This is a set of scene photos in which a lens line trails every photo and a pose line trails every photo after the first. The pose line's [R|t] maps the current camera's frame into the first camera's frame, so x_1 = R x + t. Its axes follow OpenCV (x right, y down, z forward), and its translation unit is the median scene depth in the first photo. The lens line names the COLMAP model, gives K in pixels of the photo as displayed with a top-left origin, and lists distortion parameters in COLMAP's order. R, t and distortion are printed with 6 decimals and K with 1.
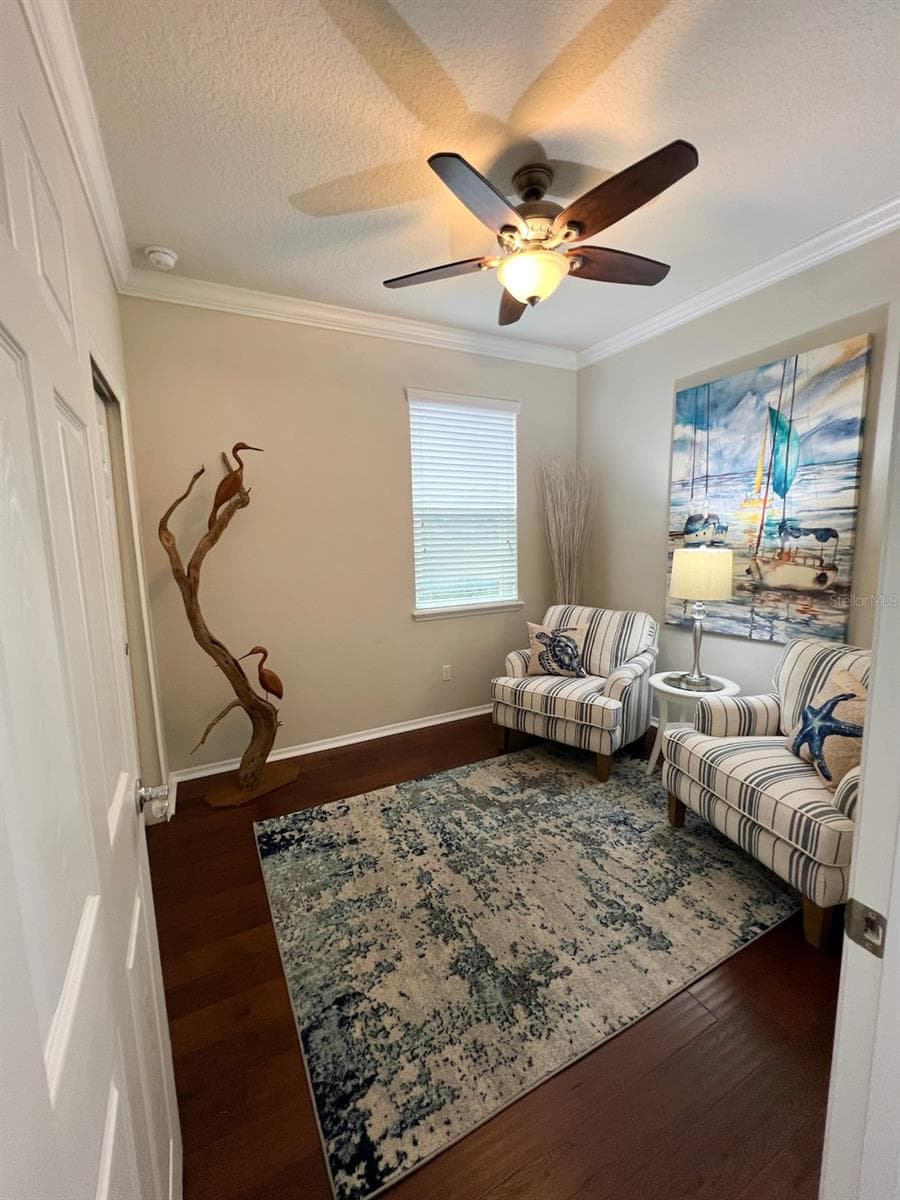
lens RADIAL K [[483.3, 0, 448.0], [0, 483.3, 597.3], [0, 0, 1]] dist [-0.003014, 0.000043]
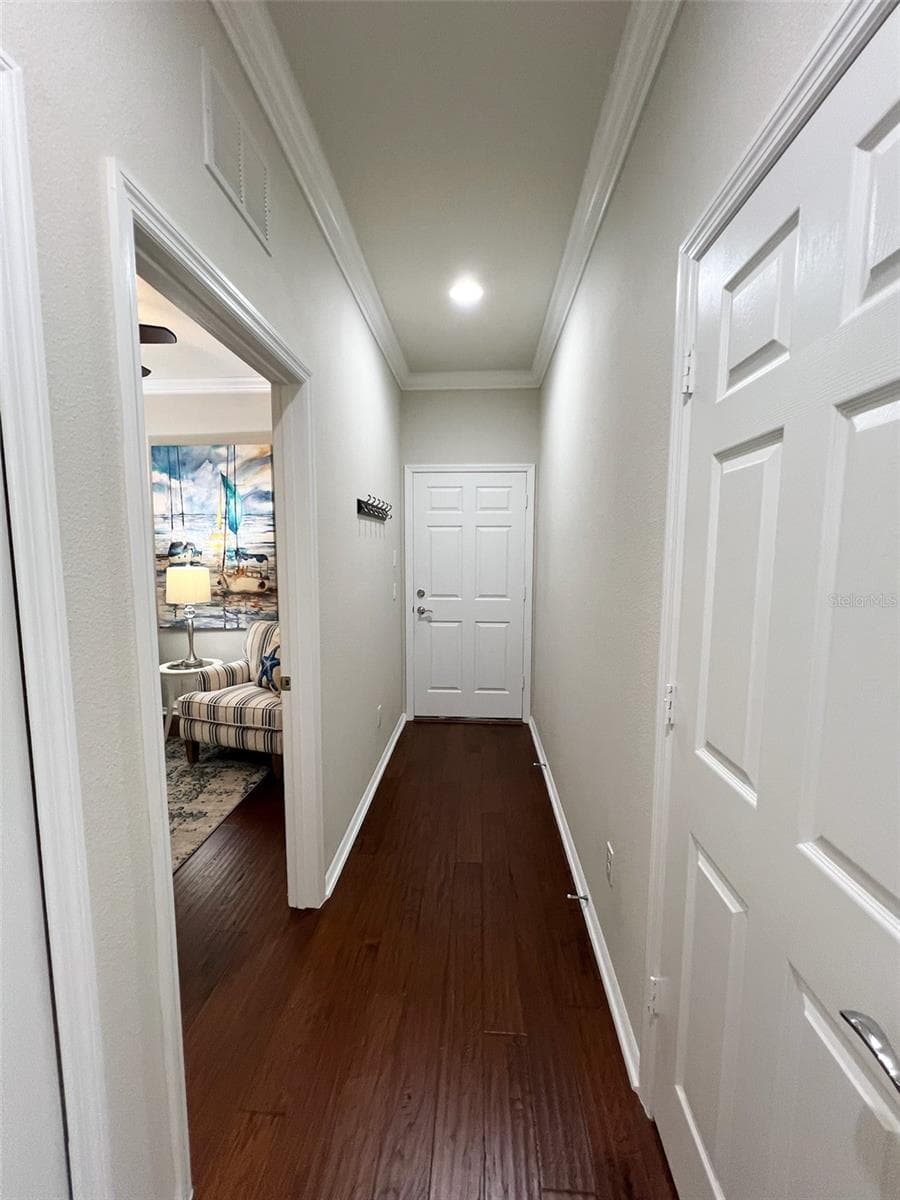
lens RADIAL K [[483.3, 0, 450.1], [0, 483.3, 603.2], [0, 0, 1]] dist [-0.003014, 0.000043]
pose [[0.513192, -0.068490, 0.855537, -0.315537], [0.094748, 0.995239, 0.022840, 0.047267], [-0.853028, 0.069339, 0.517238, -0.401162]]
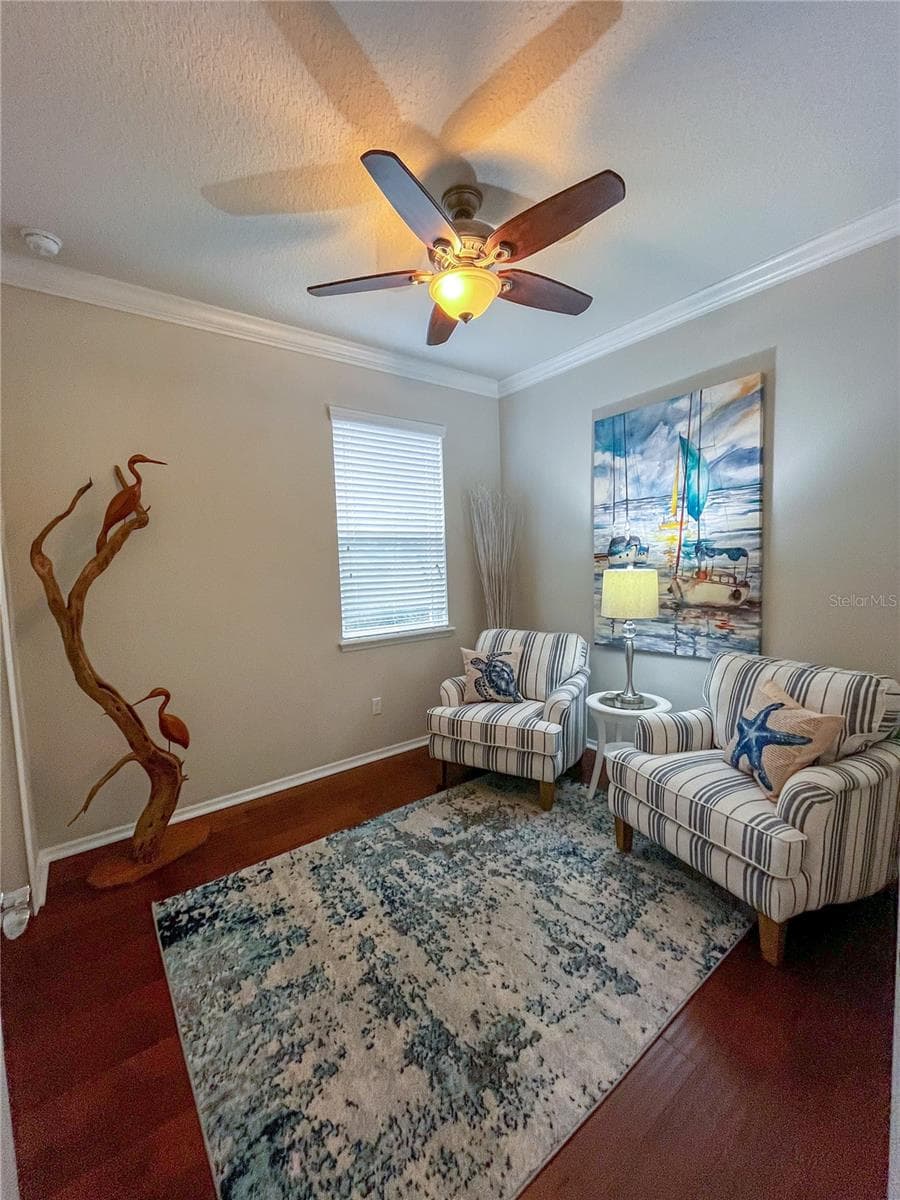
lens RADIAL K [[483.3, 0, 449.8], [0, 483.3, 594.4], [0, 0, 1]] dist [-0.003014, 0.000043]
pose [[0.984823, -0.021220, 0.172257, -0.031437], [0.032599, 0.997449, -0.063502, 0.007327], [-0.170470, 0.068154, 0.983003, 0.063992]]
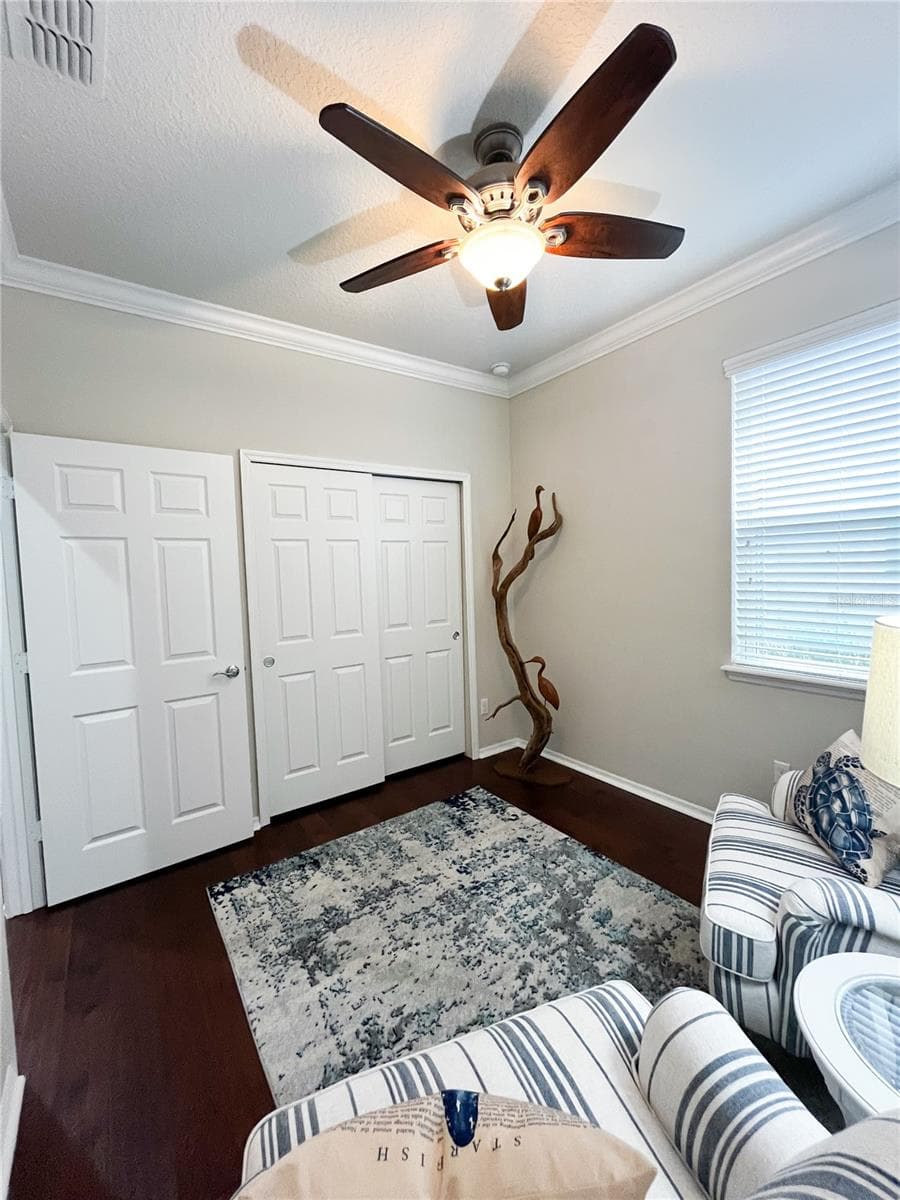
lens RADIAL K [[483.3, 0, 449.5], [0, 483.3, 593.9], [0, 0, 1]] dist [-0.003014, 0.000043]
pose [[0.137257, 0.068321, -0.988177, 0.859284], [-0.096730, 0.993775, 0.055273, -0.112310], [0.985801, 0.088000, 0.143011, 0.714424]]
